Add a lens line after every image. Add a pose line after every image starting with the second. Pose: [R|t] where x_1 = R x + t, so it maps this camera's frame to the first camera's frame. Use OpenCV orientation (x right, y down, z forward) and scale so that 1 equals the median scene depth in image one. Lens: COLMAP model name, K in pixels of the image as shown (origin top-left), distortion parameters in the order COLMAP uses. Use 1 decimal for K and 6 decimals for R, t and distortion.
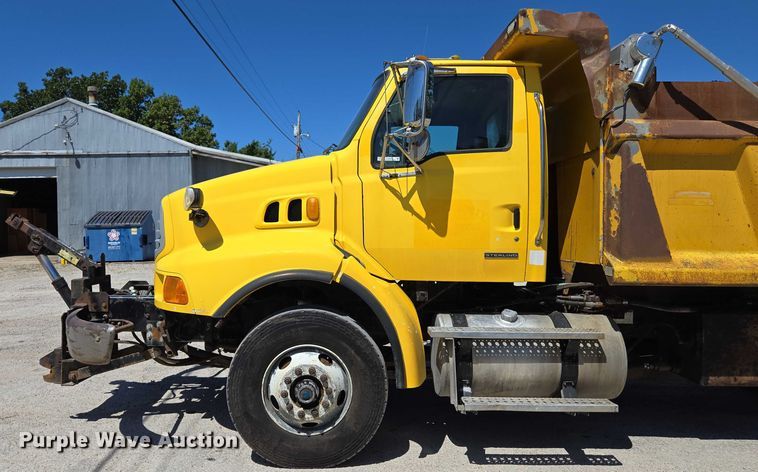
lens RADIAL K [[555.5, 0, 349.3], [0, 555.5, 225.2], [0, 0, 1]] dist [0.063543, -0.048807]
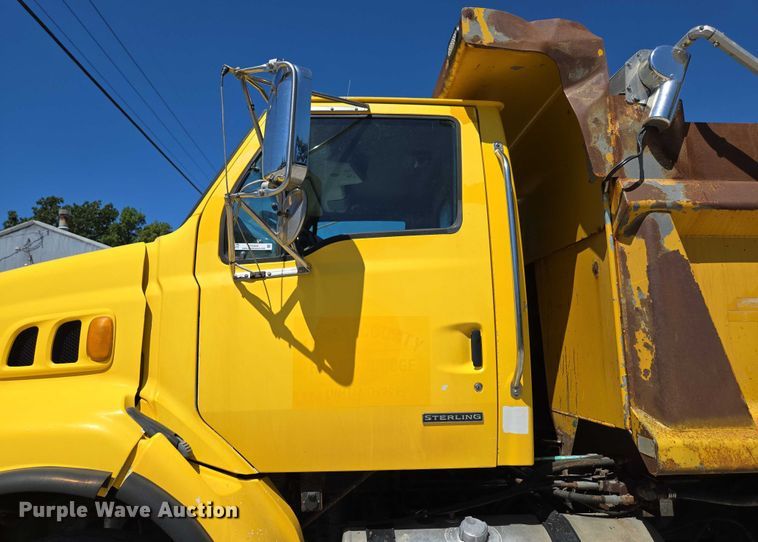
lens RADIAL K [[511.1, 0, 379.9], [0, 511.1, 257.9], [0, 0, 1]] dist [0.037013, -0.002641]
pose [[0.997292, -0.006423, 0.073260, 0.164611], [0.018481, 0.986097, -0.165137, -0.018913], [-0.071181, 0.166044, 0.983546, 0.480647]]
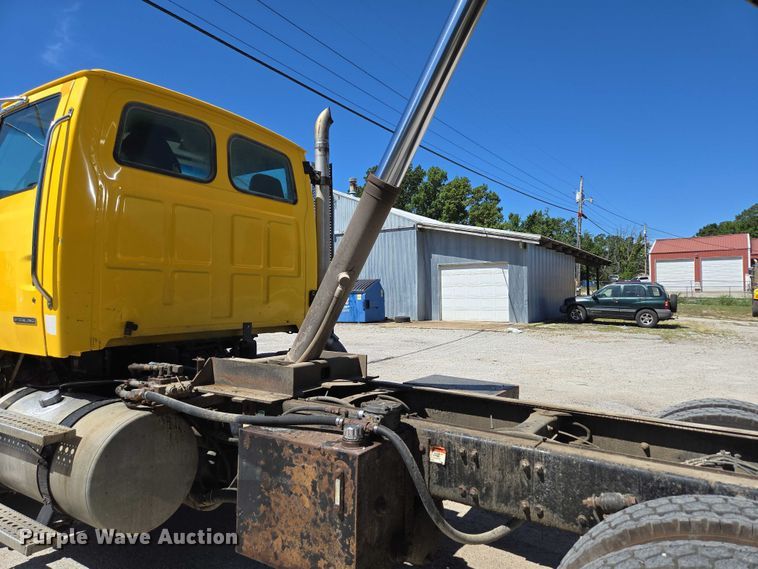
lens RADIAL K [[508.0, 0, 379.0], [0, 508.0, 284.5], [0, 0, 1]] dist [0.040490, -0.002977]
pose [[0.839848, -0.004614, -0.542802, 1.091946], [-0.005377, 0.999844, -0.016819, 0.013081], [0.542795, 0.017045, 0.839692, 0.654615]]
